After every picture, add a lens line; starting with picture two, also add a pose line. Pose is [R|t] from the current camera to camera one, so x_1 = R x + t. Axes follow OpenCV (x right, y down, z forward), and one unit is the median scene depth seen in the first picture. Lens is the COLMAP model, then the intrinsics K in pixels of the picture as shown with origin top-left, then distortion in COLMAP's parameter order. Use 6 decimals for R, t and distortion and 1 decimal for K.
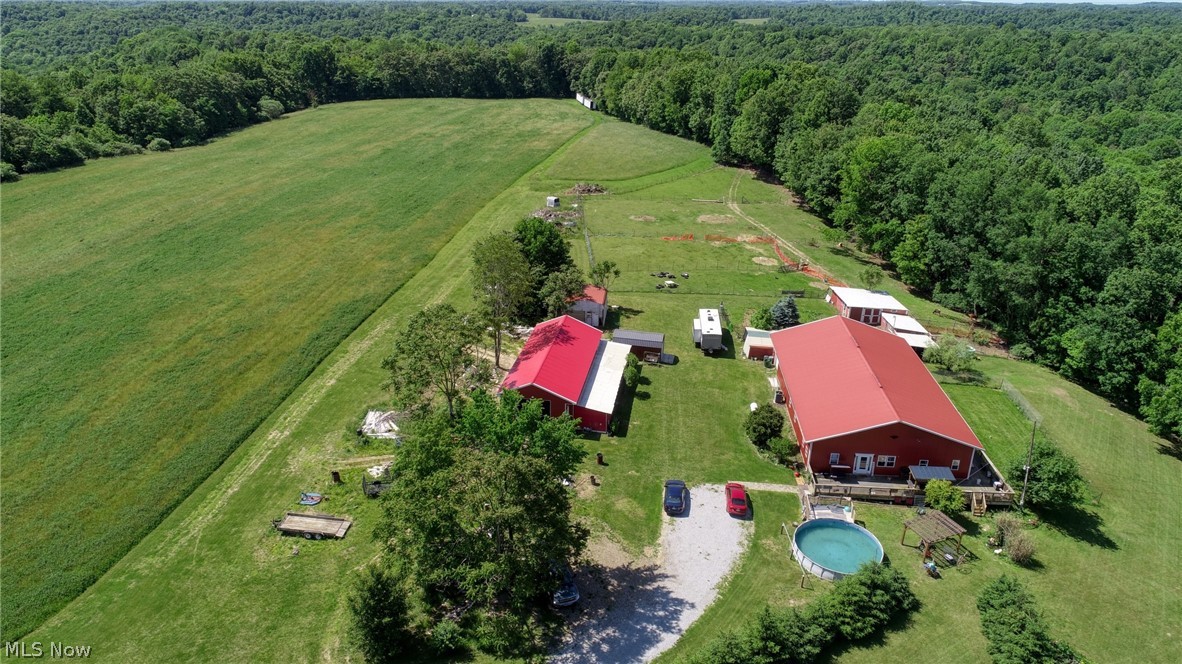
lens RADIAL K [[793.8, 0, 590.1], [0, 793.8, 331.2], [0, 0, 1]] dist [-0.000429, 0.003524]
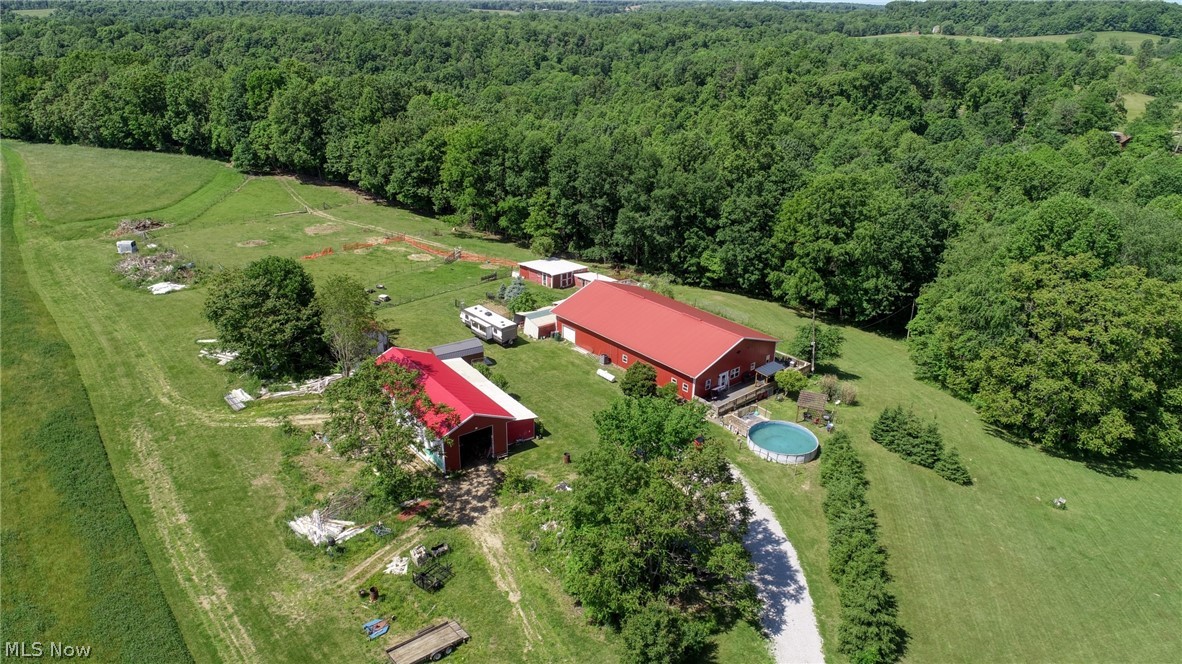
lens RADIAL K [[793.8, 0, 591.3], [0, 793.8, 331.6], [0, 0, 1]] dist [-0.000429, 0.003524]
pose [[0.700727, -0.273177, 0.659057, -0.223387], [0.265123, 0.957341, 0.114929, -0.039070], [-0.662338, 0.094198, 0.743260, 0.076234]]
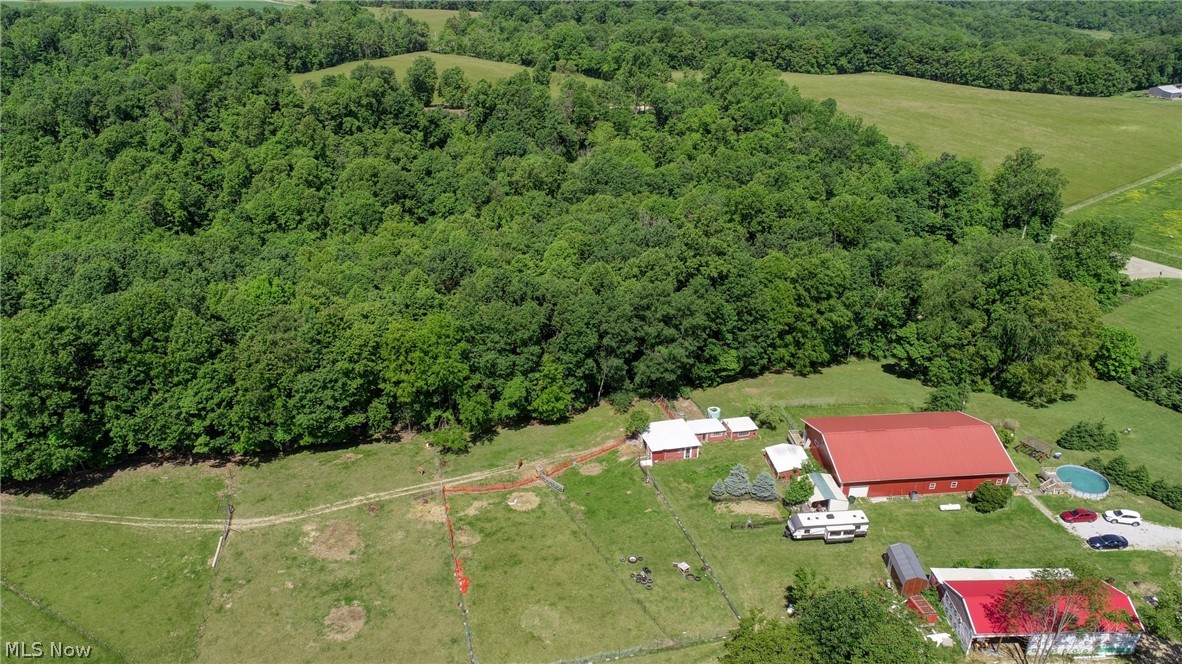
lens RADIAL K [[793.8, 0, 592.1], [0, 793.8, 333.1], [0, 0, 1]] dist [-0.000429, 0.003524]
pose [[-0.188942, -0.450578, 0.872514, -0.290904], [0.360666, 0.794578, 0.488433, -0.411703], [-0.913357, 0.406971, 0.012379, 0.595951]]
